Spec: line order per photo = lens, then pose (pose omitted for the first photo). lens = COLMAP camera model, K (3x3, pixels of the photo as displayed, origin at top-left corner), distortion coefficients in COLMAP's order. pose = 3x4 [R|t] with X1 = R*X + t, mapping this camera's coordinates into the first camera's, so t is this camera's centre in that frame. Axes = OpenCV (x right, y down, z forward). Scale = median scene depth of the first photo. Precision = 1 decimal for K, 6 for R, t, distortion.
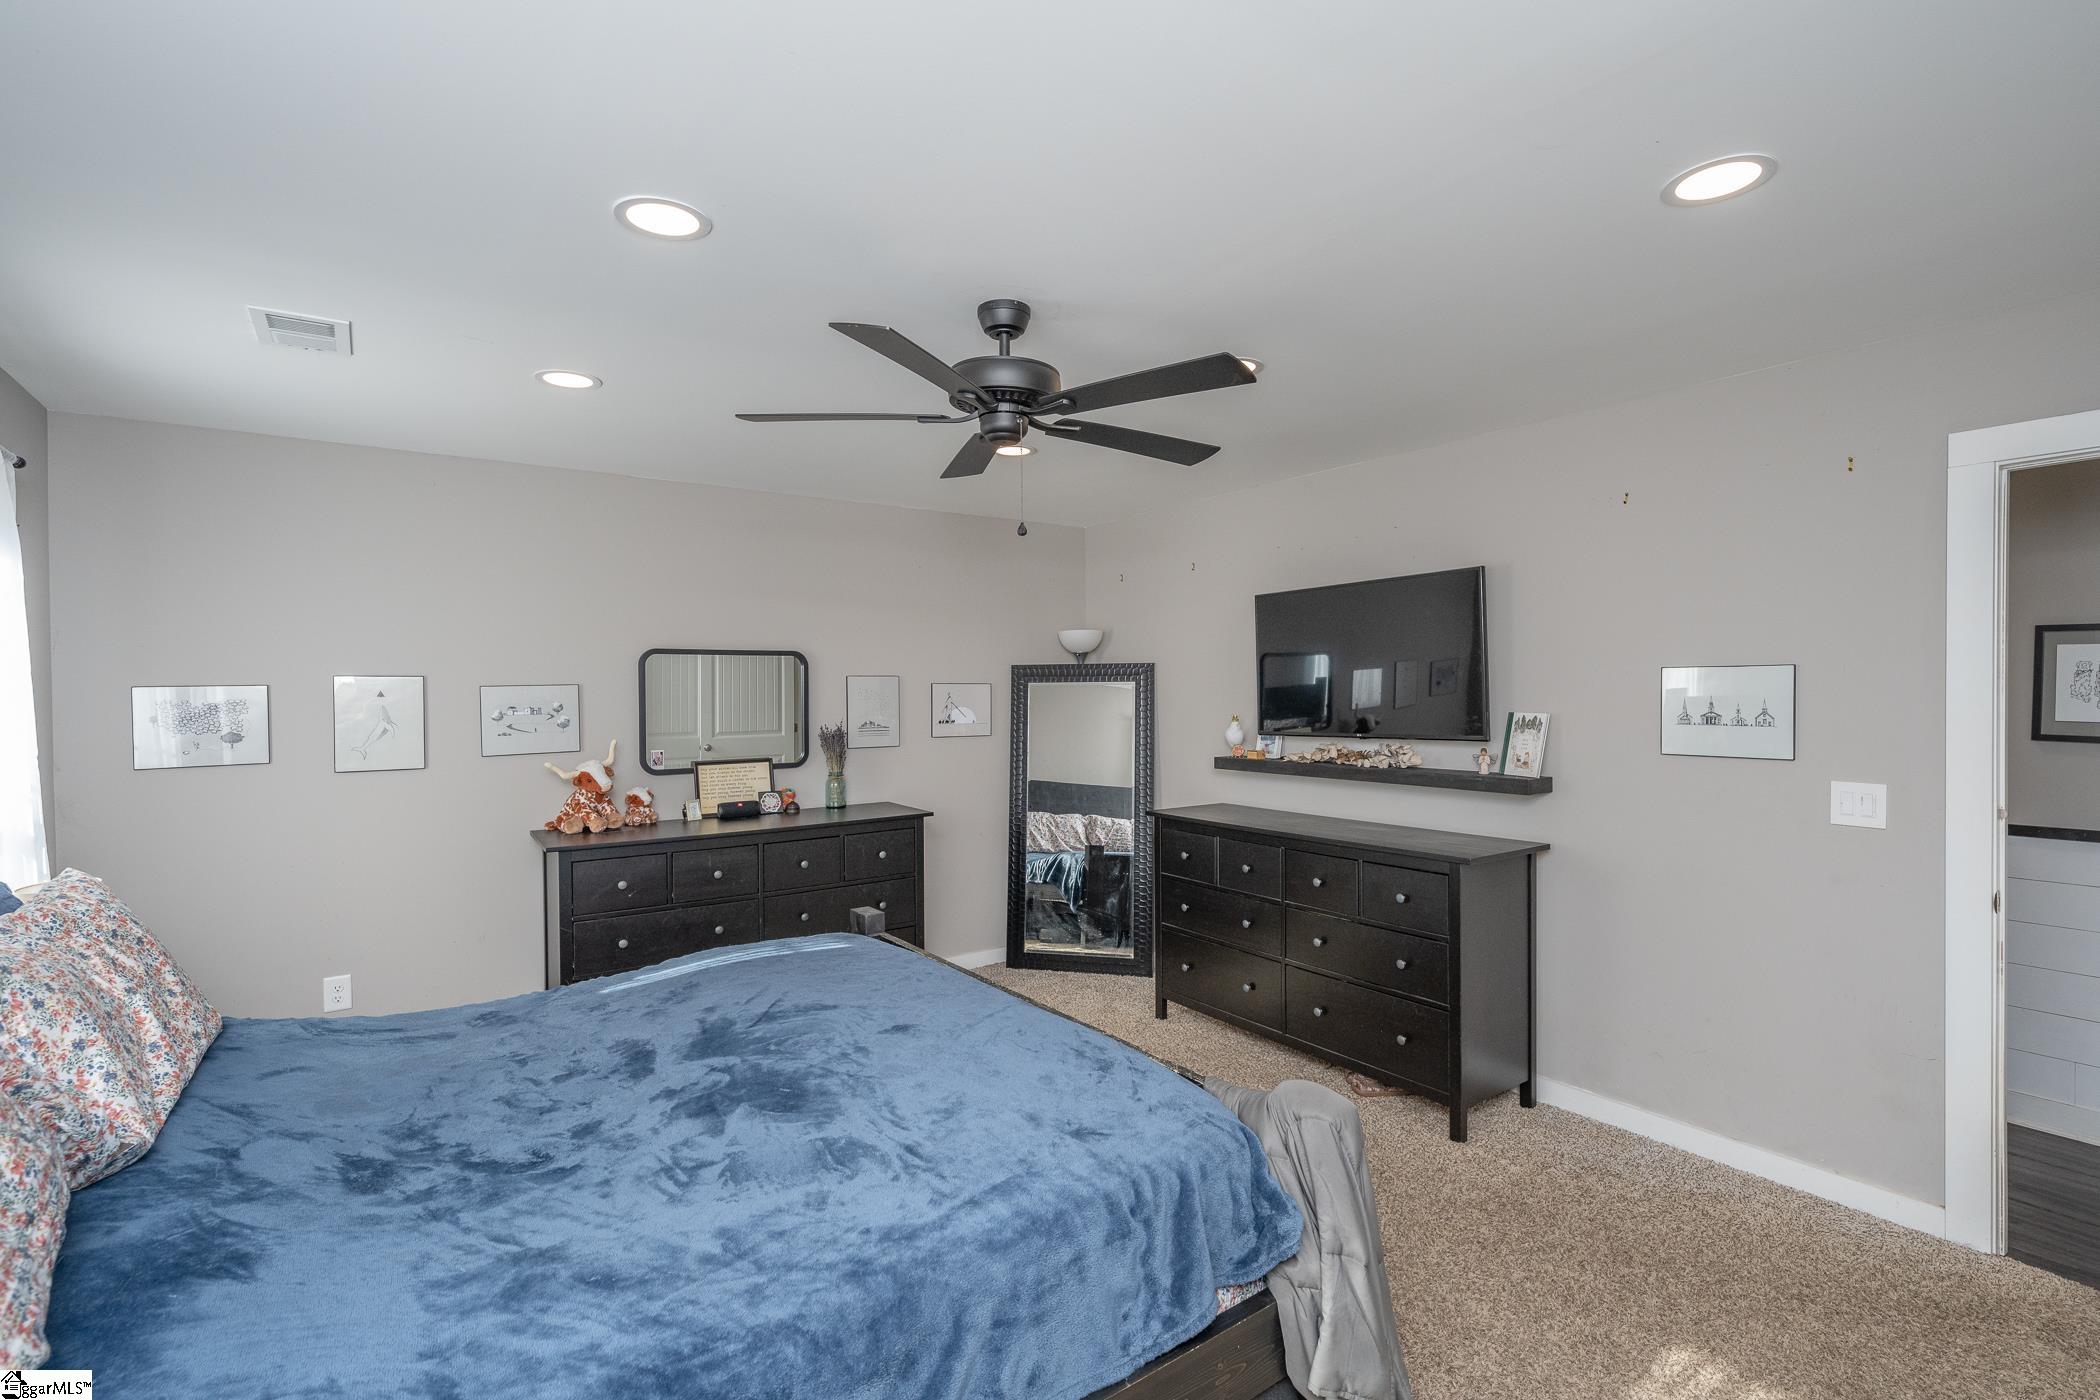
lens RADIAL K [[960.8, 0, 1050.0], [0, 960.8, 700.0], [0, 0, 1]] dist [-0.001763, -0.000300]
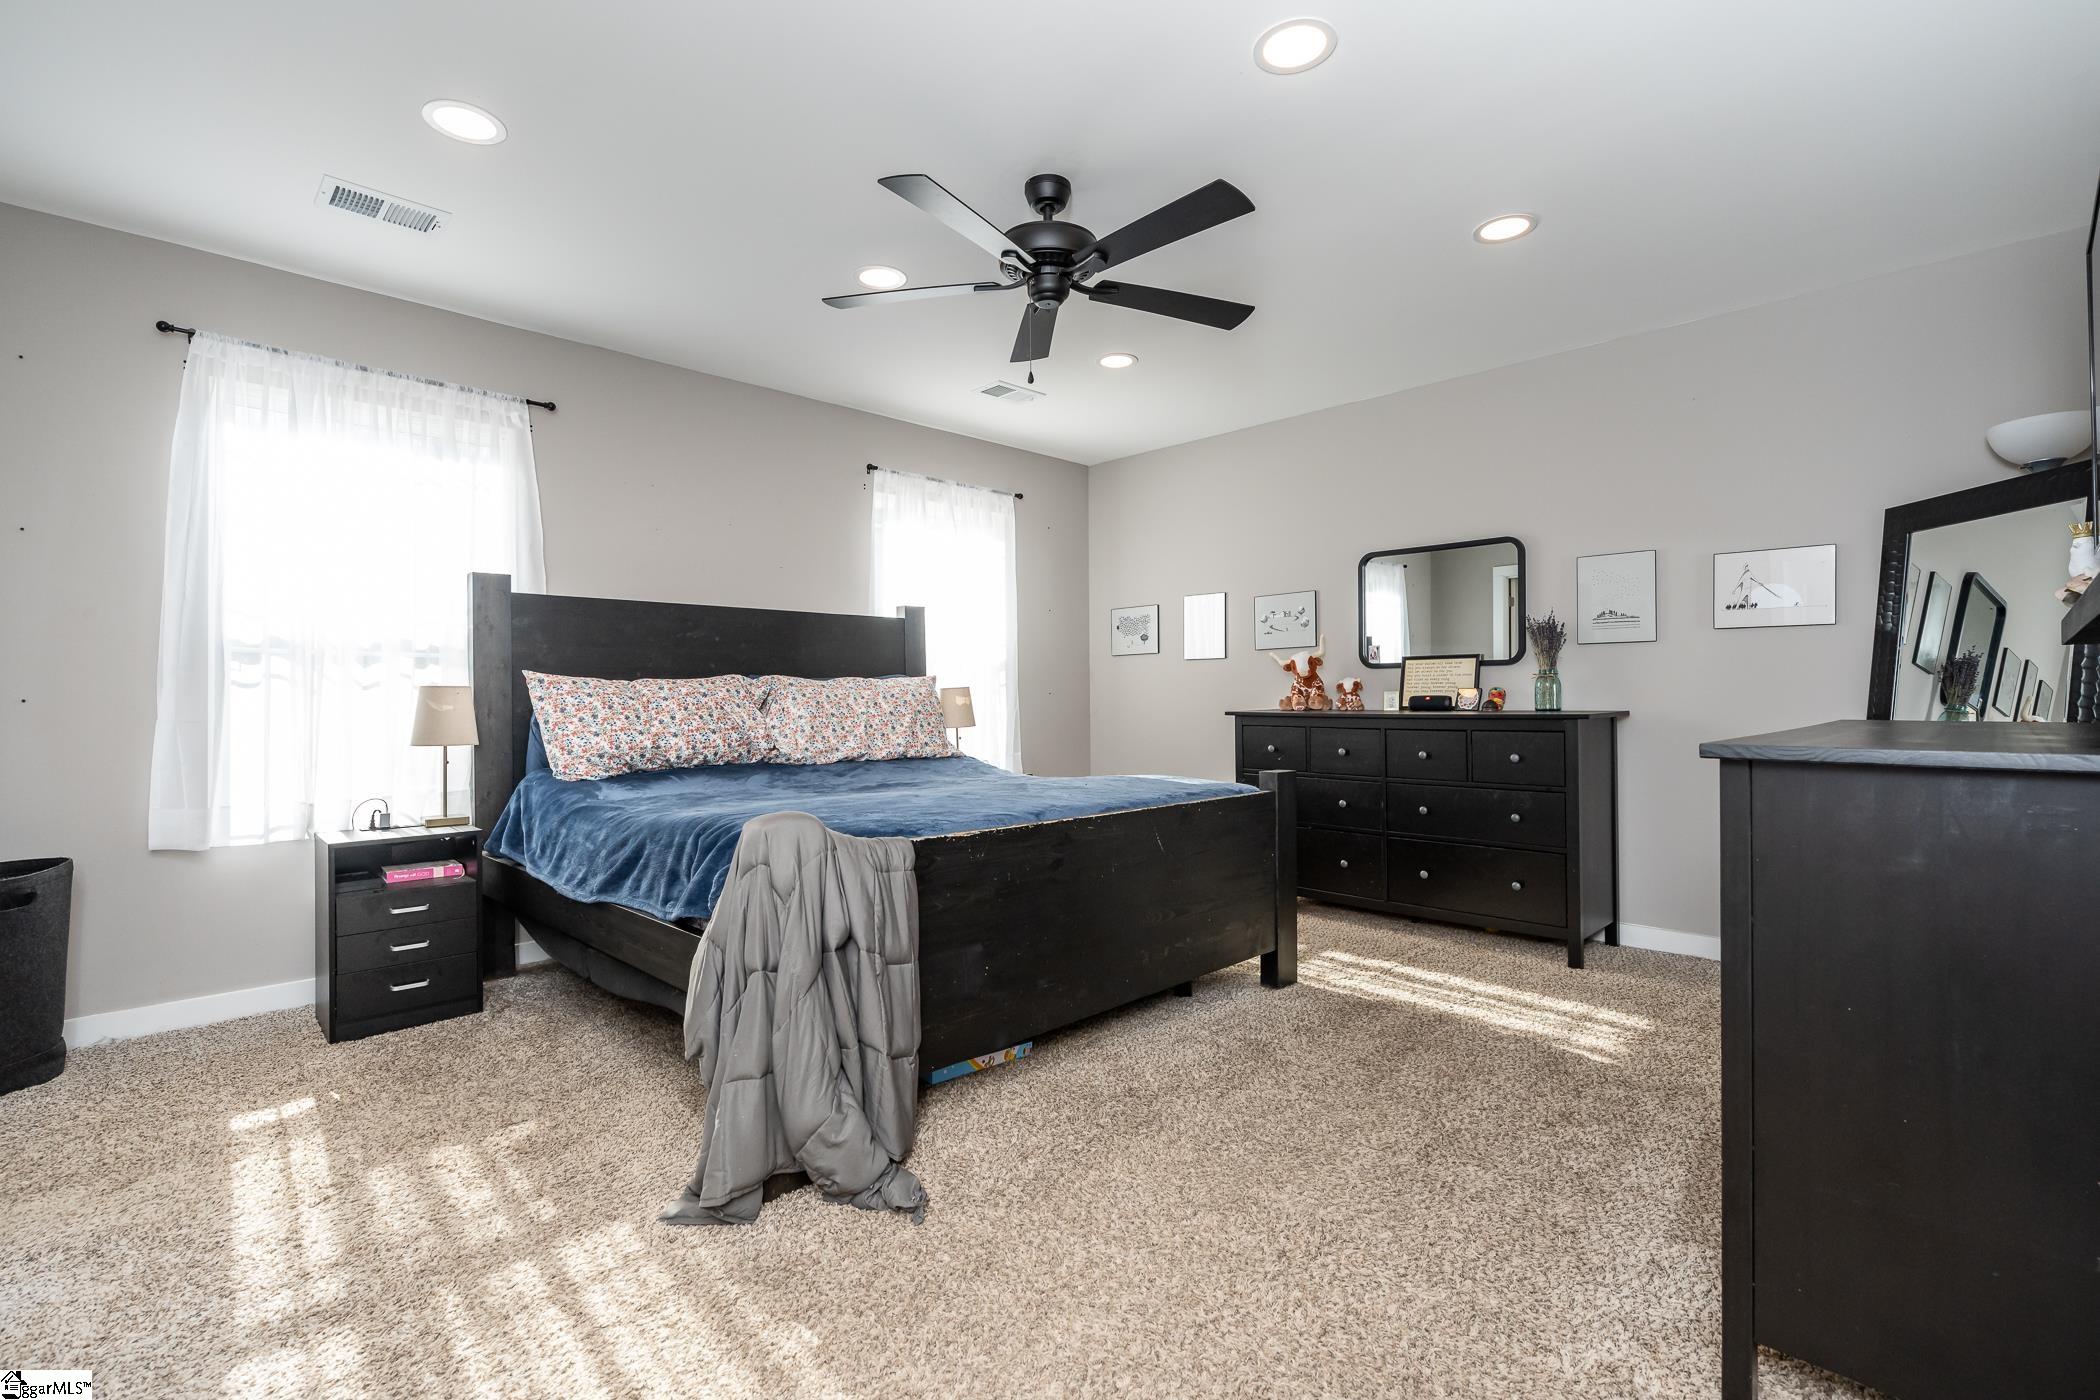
lens RADIAL K [[960.8, 0, 1050.0], [0, 960.8, 700.0], [0, 0, 1]] dist [-0.001763, -0.000300]
pose [[0.157435, 0.006139, -0.987510, 0.652182], [-0.013030, 0.999907, 0.004139, 0.122110], [0.987443, 0.012215, 0.157500, 0.500318]]
